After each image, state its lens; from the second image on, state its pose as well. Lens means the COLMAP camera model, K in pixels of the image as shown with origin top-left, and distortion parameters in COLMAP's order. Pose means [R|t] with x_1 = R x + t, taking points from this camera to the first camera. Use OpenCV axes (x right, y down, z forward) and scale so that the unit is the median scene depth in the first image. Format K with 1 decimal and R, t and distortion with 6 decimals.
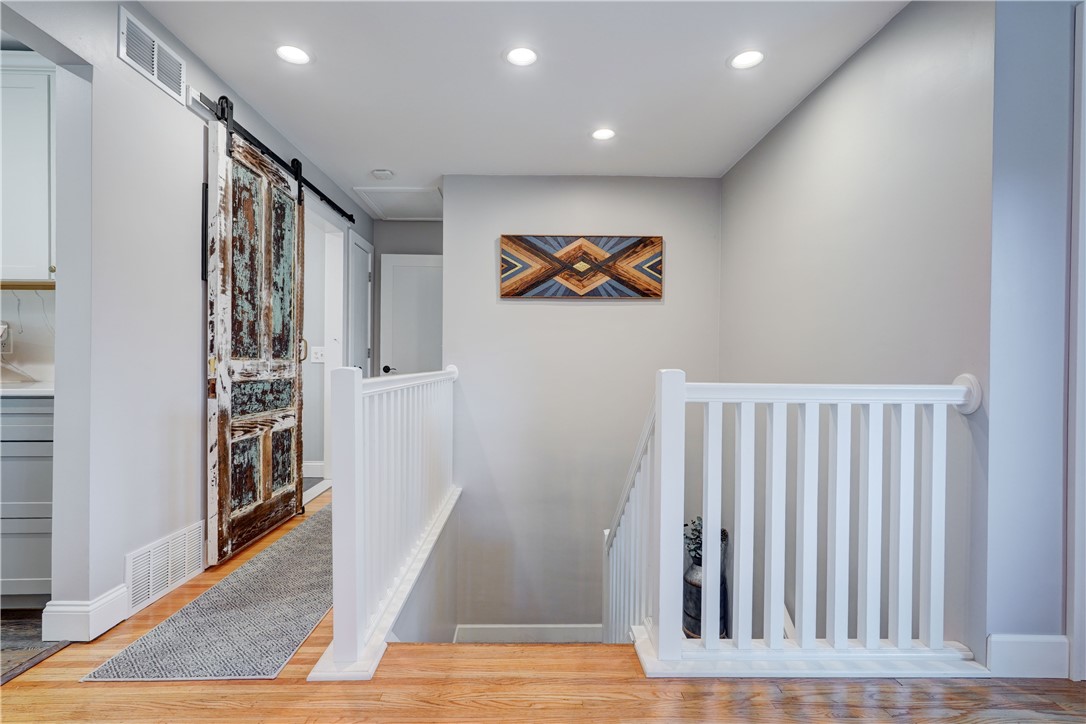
lens RADIAL K [[499.0, 0, 532.8], [0, 499.0, 362.1], [0, 0, 1]] dist [-0.003908, 0.001355]
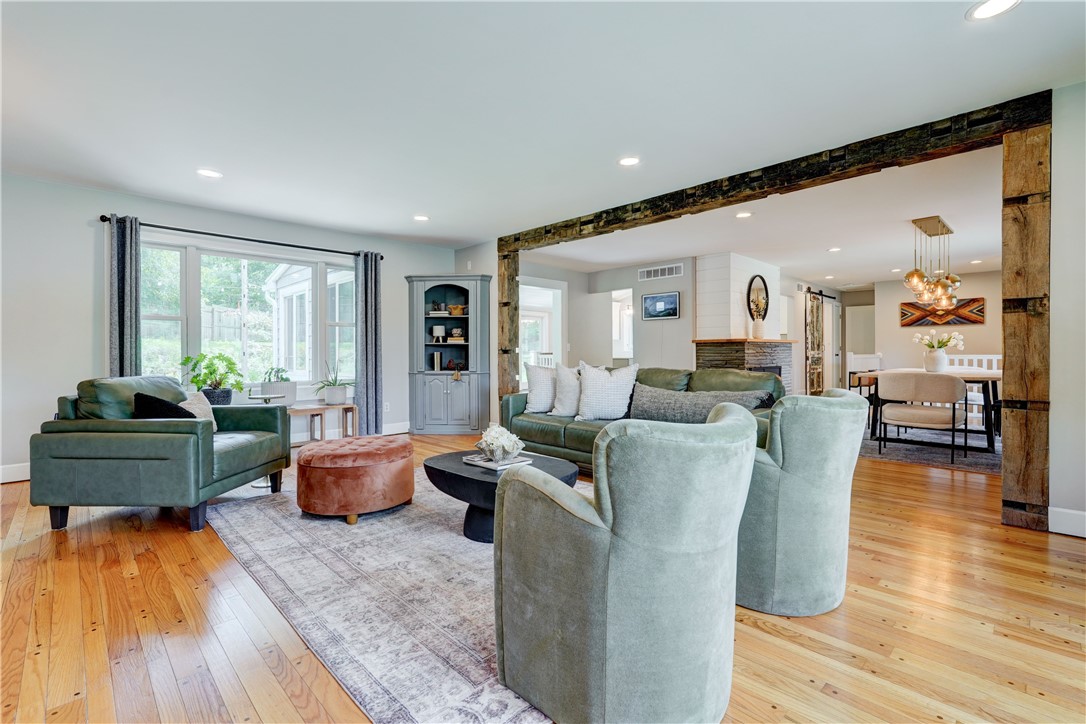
lens RADIAL K [[499.0, 0, 538.2], [0, 499.0, 355.7], [0, 0, 1]] dist [-0.003908, 0.001355]
pose [[0.700064, -0.006327, -0.714052, 0.588921], [0.007616, 0.999970, -0.001394, 0.015702], [0.714039, -0.004463, 0.700091, -2.756352]]
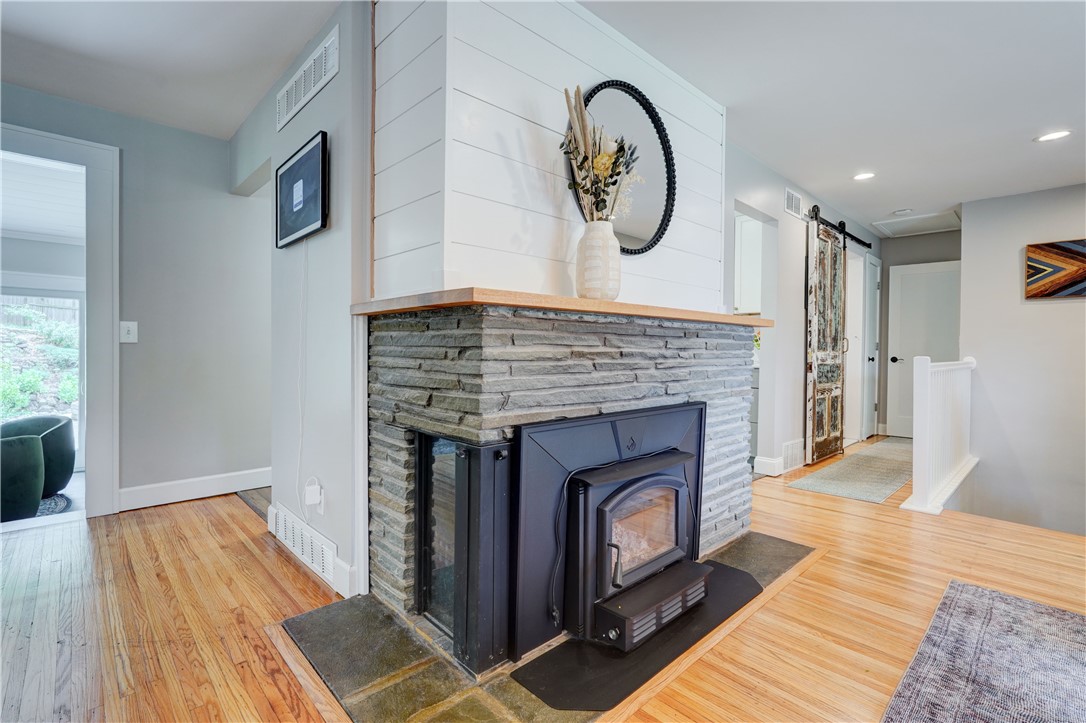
lens RADIAL K [[499.0, 0, 534.2], [0, 499.0, 352.2], [0, 0, 1]] dist [-0.003908, 0.001355]
pose [[0.679160, 0.007293, -0.733954, 0.011400], [-0.007655, 0.999967, 0.002853, -0.000324], [0.733950, 0.003681, 0.679193, -0.778622]]
